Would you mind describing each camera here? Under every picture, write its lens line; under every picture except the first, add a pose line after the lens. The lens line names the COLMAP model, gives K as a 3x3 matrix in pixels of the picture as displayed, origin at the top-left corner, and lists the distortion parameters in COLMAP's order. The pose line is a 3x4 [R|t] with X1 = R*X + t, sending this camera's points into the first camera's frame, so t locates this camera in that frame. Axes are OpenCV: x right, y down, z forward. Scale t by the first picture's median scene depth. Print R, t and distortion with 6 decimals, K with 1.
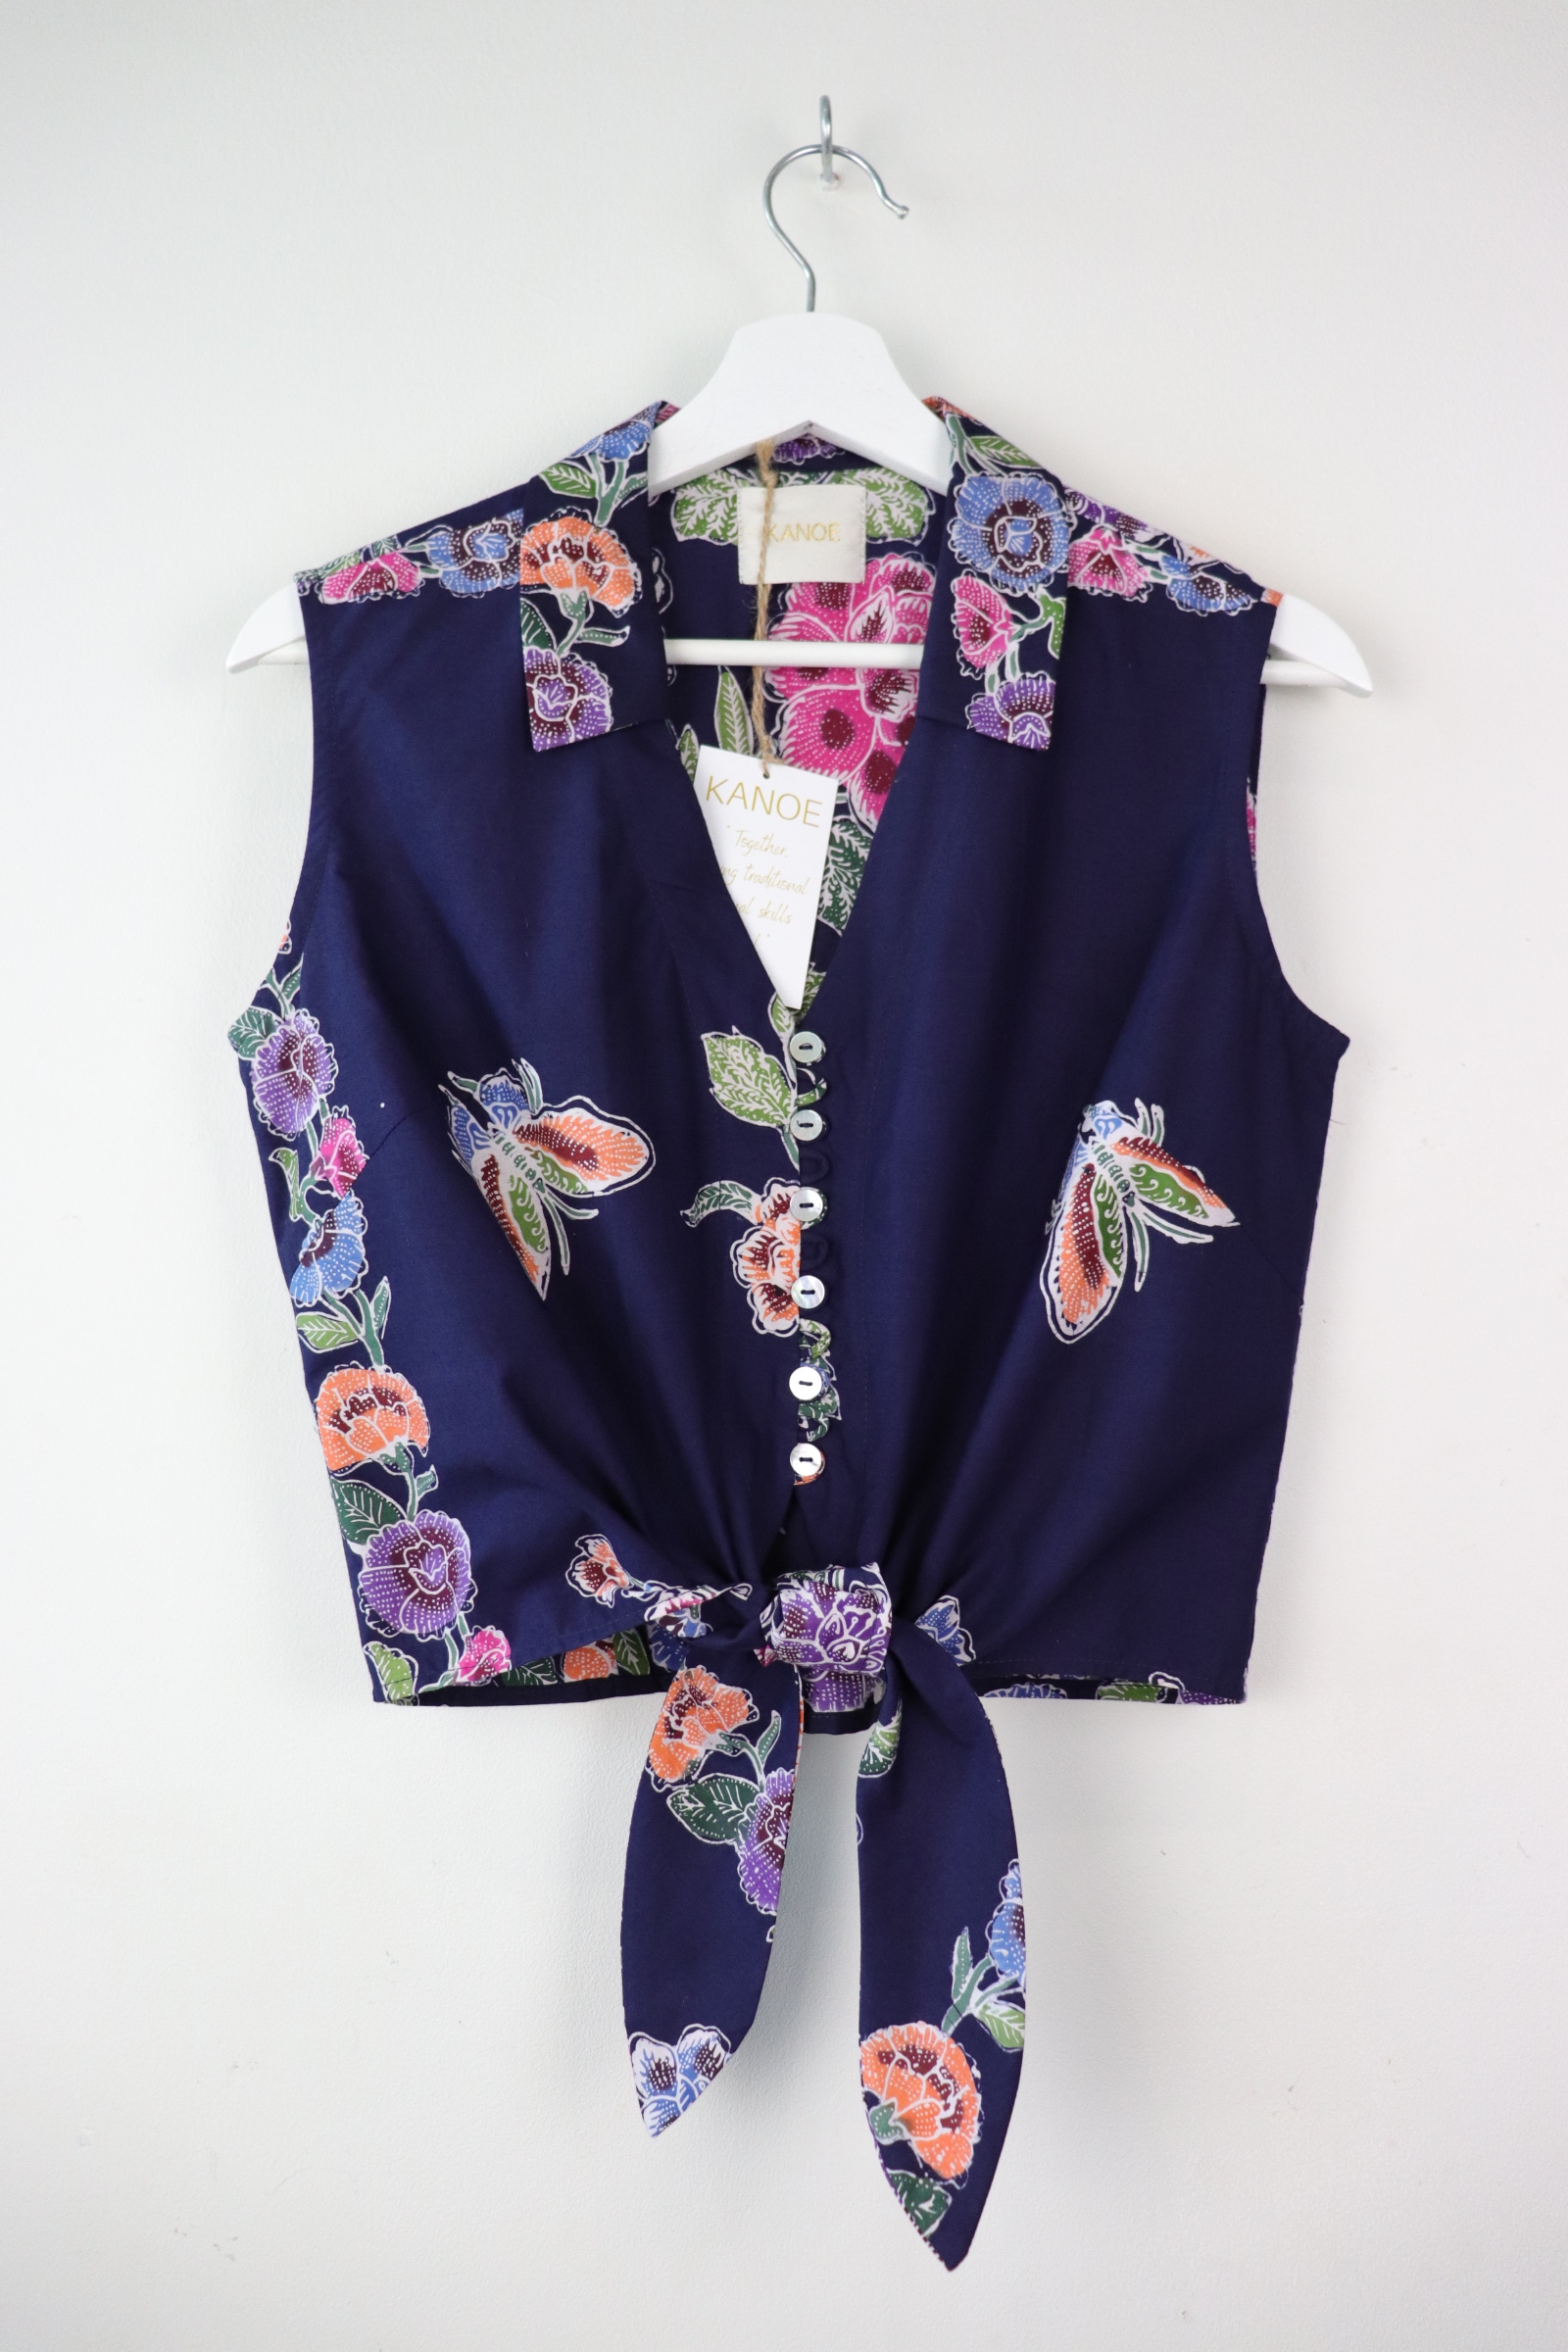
lens RADIAL K [[1942.5, 0, 779.6], [0, 1942.5, 1157.6], [0, 0, 1]] dist [-0.195721, 0.175331]
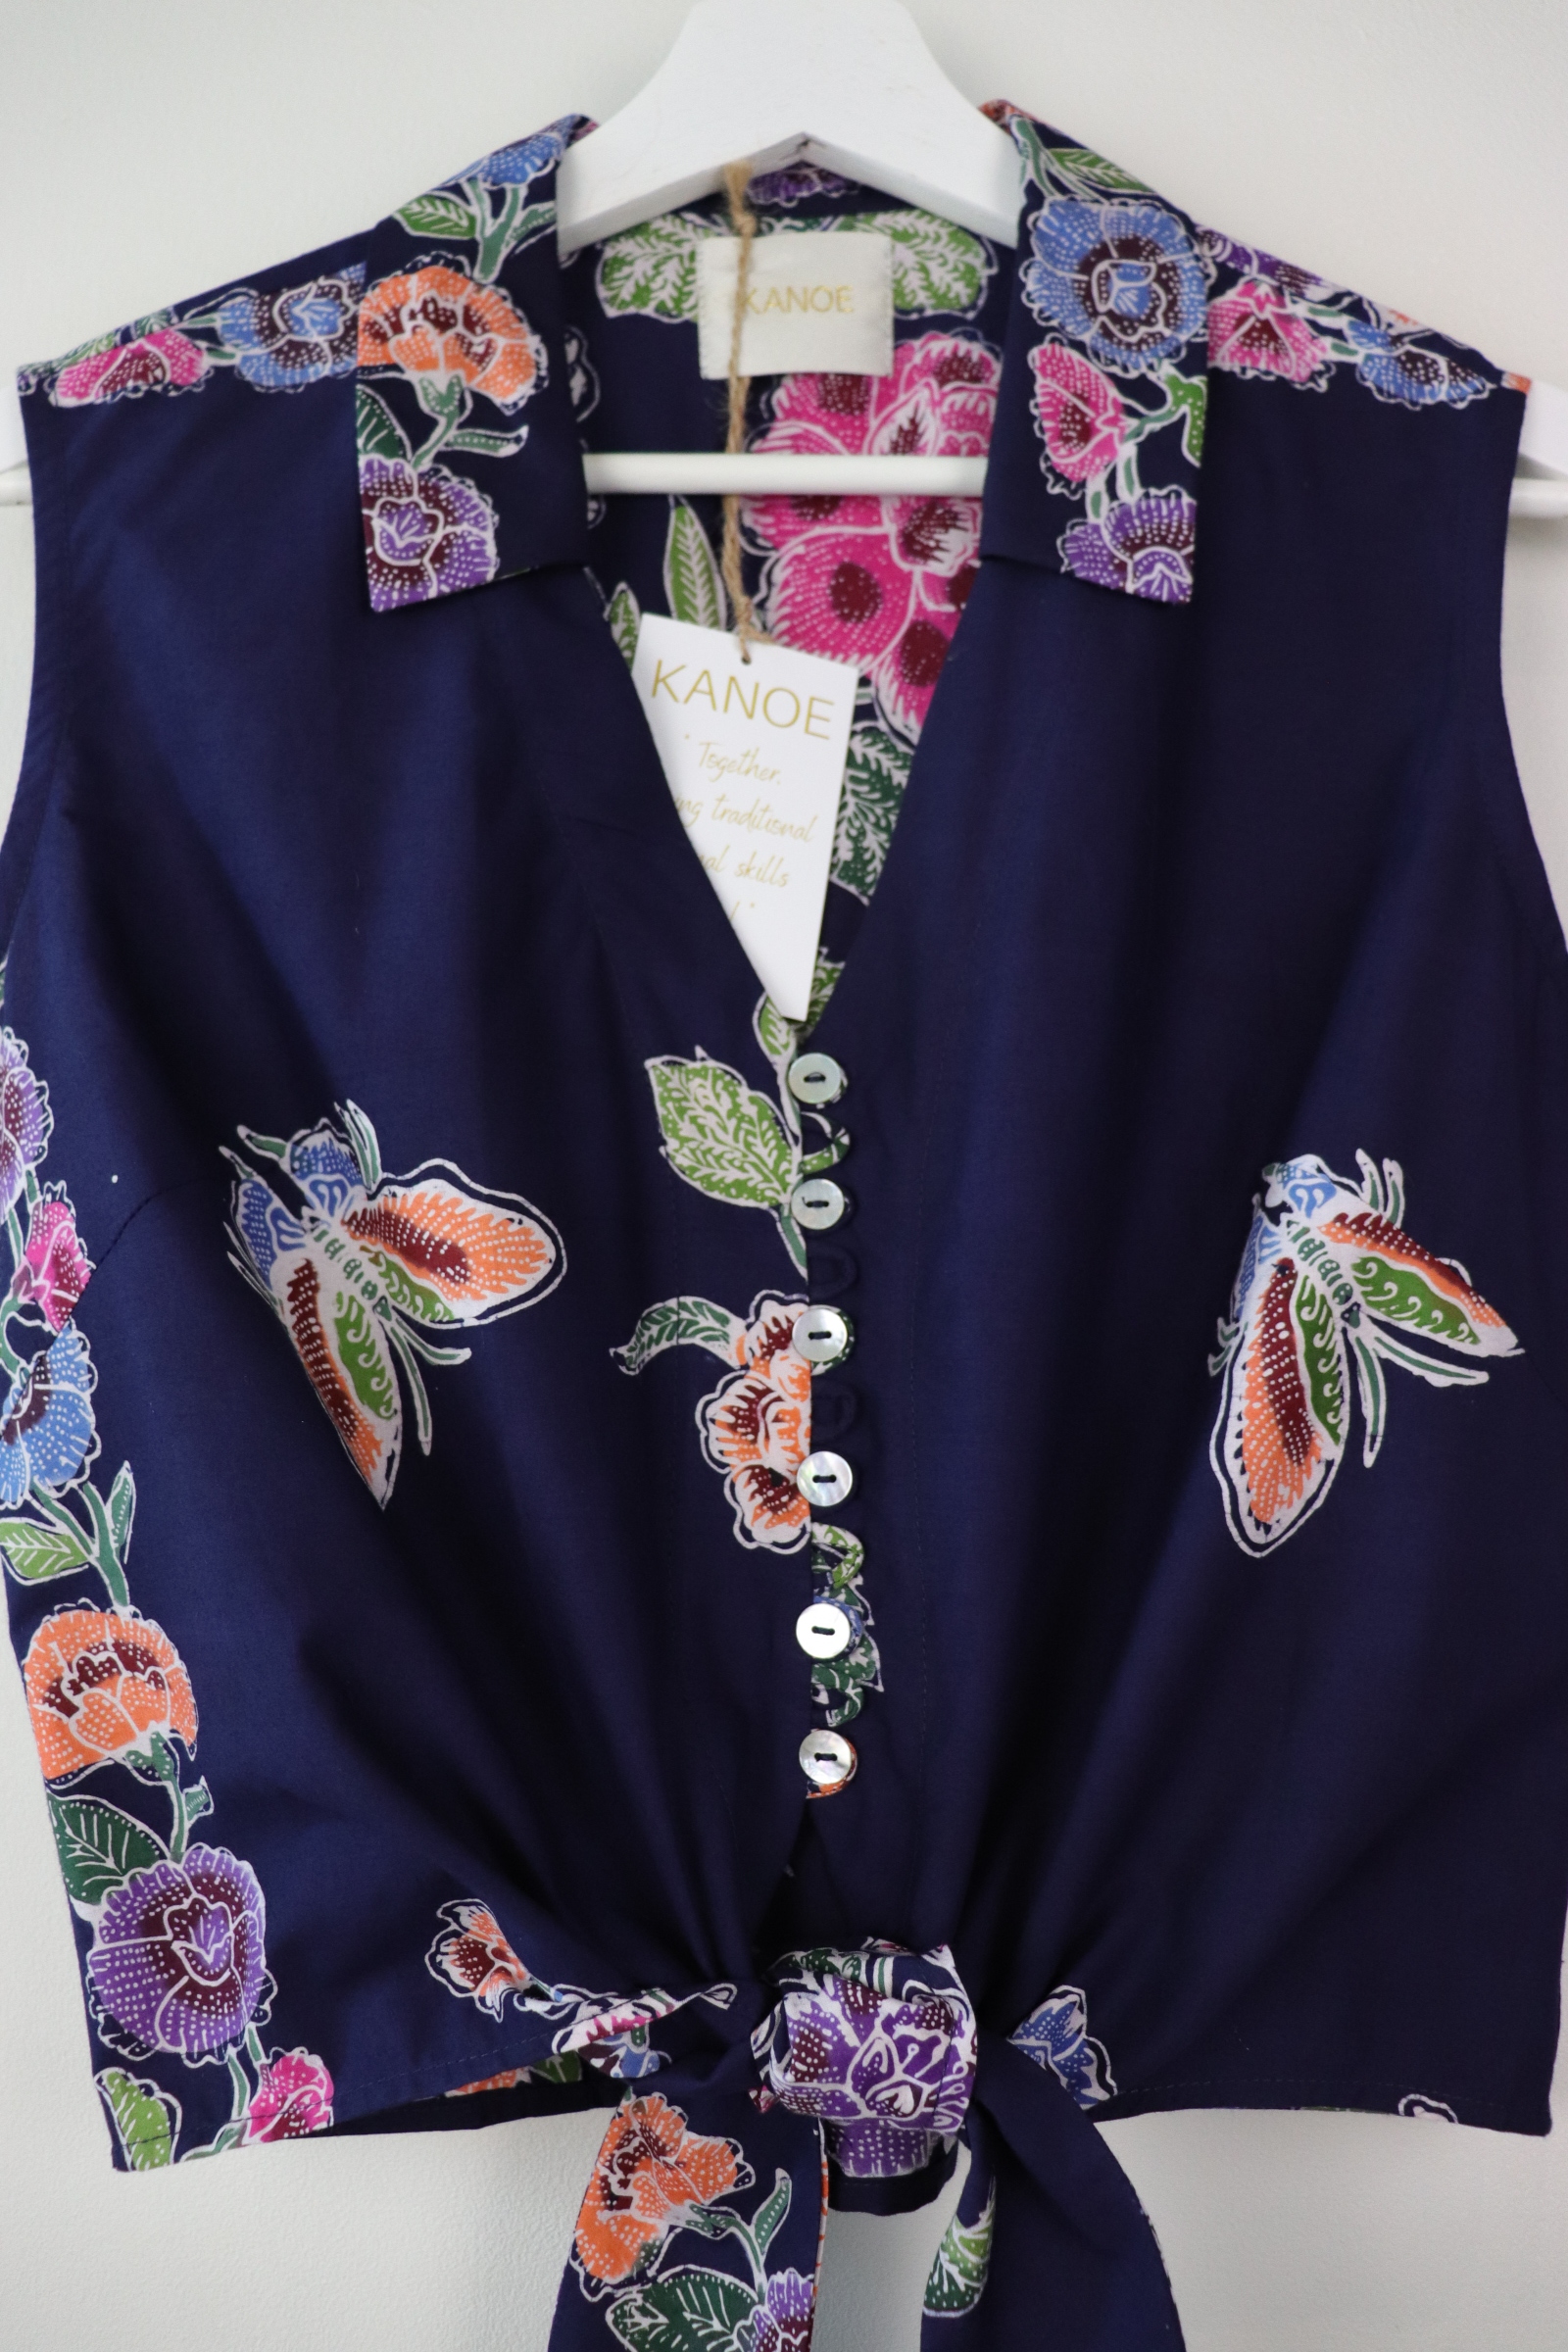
lens RADIAL K [[1942.5, 0, 779.6], [0, 1942.5, 1157.6], [0, 0, 1]] dist [-0.195721, 0.175331]
pose [[0.999826, -0.016277, -0.009121, 0.007680], [0.015763, 0.998424, -0.053870, 0.001512], [0.009984, 0.053716, 0.998506, 0.390604]]
